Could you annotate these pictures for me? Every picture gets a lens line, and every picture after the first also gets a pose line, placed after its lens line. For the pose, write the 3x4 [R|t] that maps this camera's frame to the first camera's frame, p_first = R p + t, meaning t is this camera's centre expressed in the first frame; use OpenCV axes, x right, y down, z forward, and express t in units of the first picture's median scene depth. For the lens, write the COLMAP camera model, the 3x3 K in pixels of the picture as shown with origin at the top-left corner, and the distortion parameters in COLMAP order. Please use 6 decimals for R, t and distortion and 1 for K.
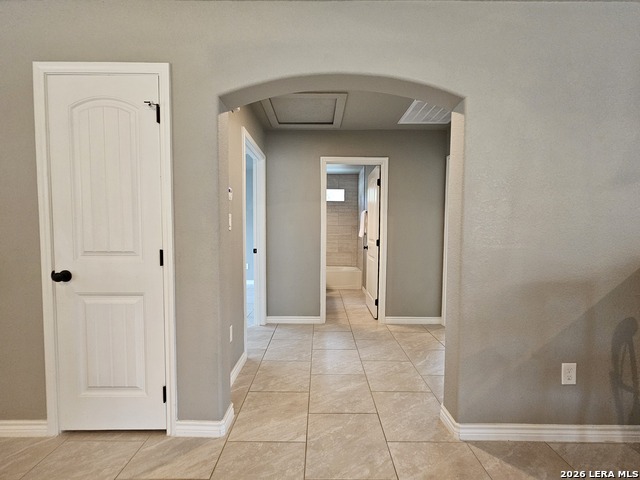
lens RADIAL K [[261.8, 0, 319.3], [0, 261.8, 241.9], [0, 0, 1]] dist [-0.000077, 0.000068]
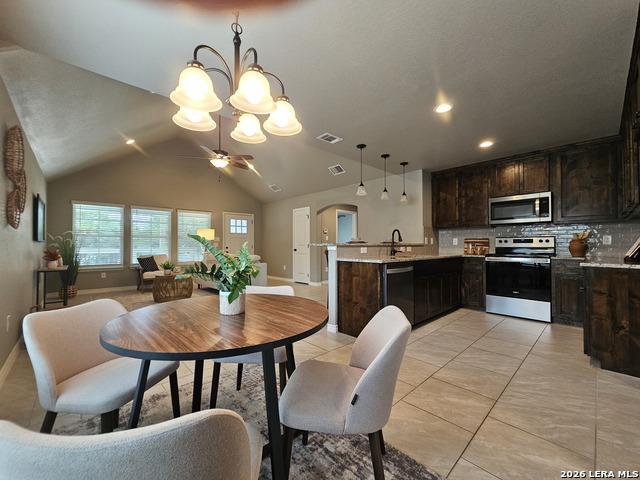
lens RADIAL K [[262.3, 0, 319.4], [0, 262.3, 242.2], [0, 0, 1]] dist [-0.000032, 0.000439]
pose [[0.683175, -0.016673, -0.730065, 2.968545], [-0.032745, 0.998034, -0.053434, 0.233744], [0.729521, 0.060410, 0.681286, -2.074501]]
